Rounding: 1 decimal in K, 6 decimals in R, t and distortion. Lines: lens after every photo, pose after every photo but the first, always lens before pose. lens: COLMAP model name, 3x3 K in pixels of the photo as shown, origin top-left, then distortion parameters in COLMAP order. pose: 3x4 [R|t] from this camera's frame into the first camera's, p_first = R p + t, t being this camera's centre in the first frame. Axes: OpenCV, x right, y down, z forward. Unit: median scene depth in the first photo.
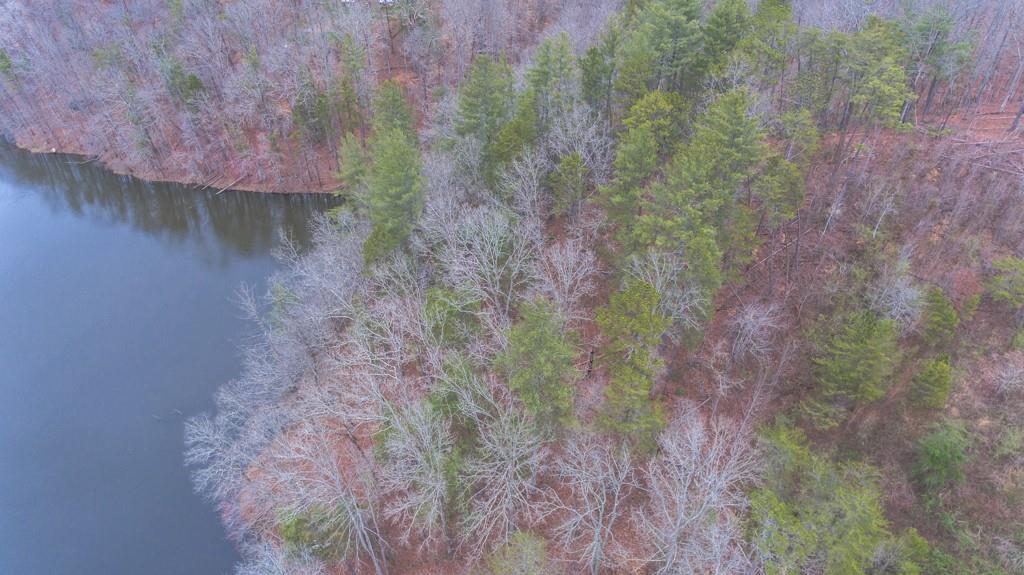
lens RADIAL K [[603.0, 0, 507.7], [0, 603.0, 286.1], [0, 0, 1]] dist [0.003282, -0.001011]
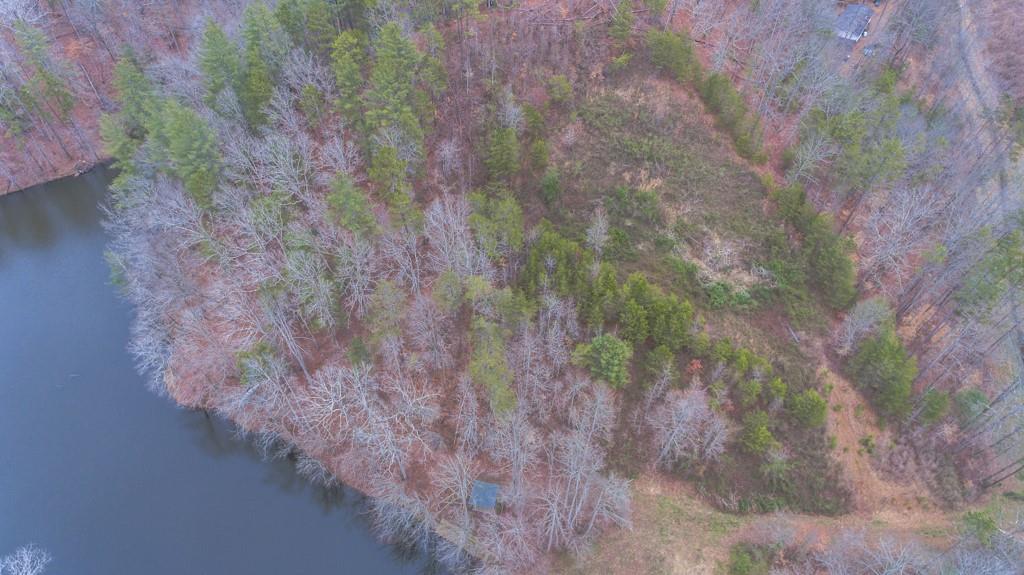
lens RADIAL K [[603.0, 0, 512.3], [0, 603.0, 291.6], [0, 0, 1]] dist [0.003282, -0.001011]
pose [[0.835979, -0.404021, 0.371358, -0.262053], [0.327916, 0.910397, 0.252287, 0.047401], [-0.440013, -0.089133, 0.893557, -0.713233]]
